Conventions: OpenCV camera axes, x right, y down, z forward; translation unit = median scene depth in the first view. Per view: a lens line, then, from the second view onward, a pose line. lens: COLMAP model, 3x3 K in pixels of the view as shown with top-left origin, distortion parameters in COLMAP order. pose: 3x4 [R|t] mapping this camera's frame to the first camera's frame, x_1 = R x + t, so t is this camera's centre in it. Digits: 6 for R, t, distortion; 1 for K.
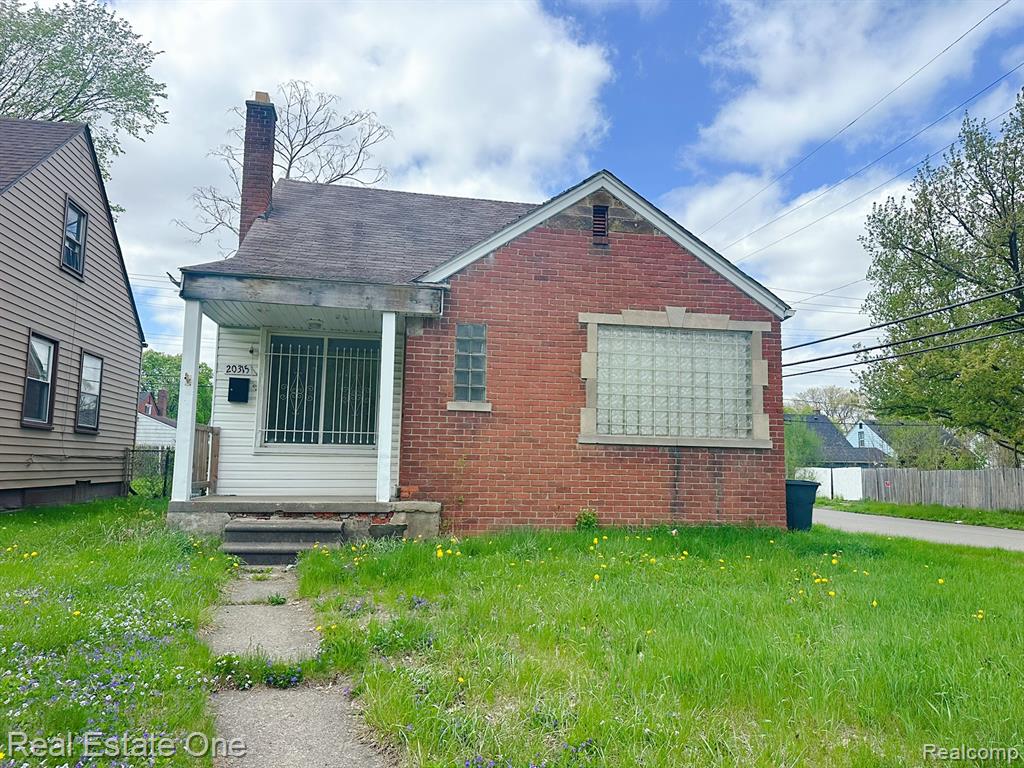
lens RADIAL K [[740.3, 0, 509.3], [0, 740.3, 388.4], [0, 0, 1]] dist [0.030138, -0.006596]
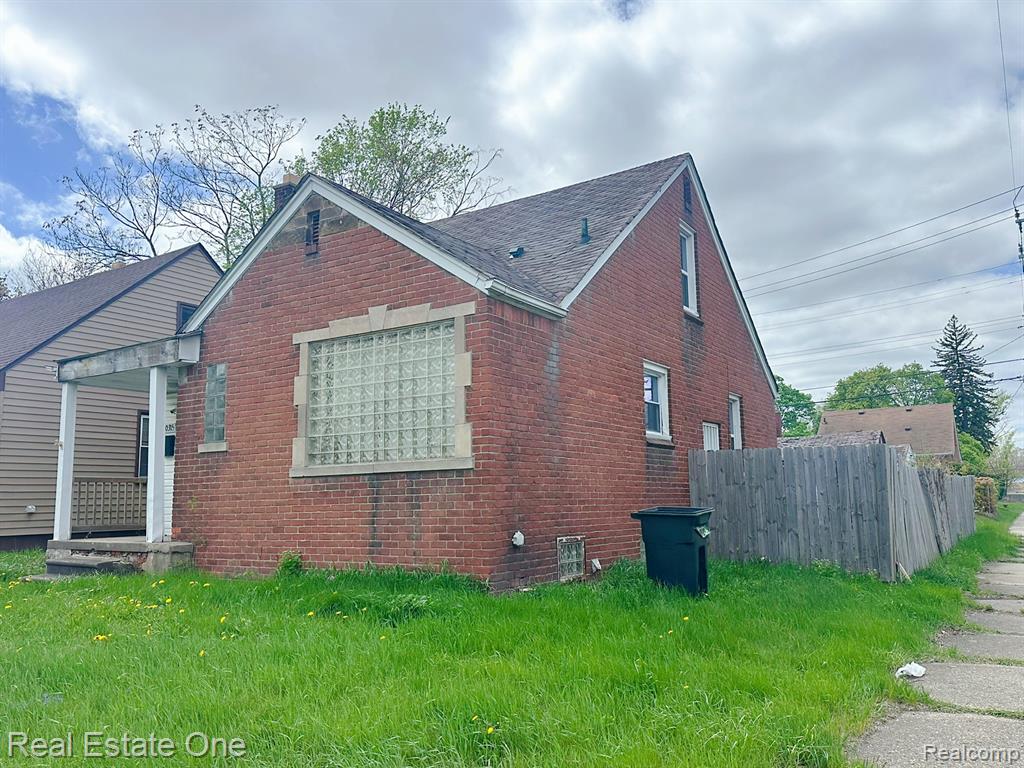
lens RADIAL K [[852.7, 0, 514.4], [0, 852.7, 383.0], [0, 0, 1]] dist [-0.104599, -0.032272]
pose [[0.762663, -0.131281, -0.633333, 0.954966], [0.110885, 0.991226, -0.071939, 0.062669], [0.637221, -0.015362, 0.770528, 0.371017]]
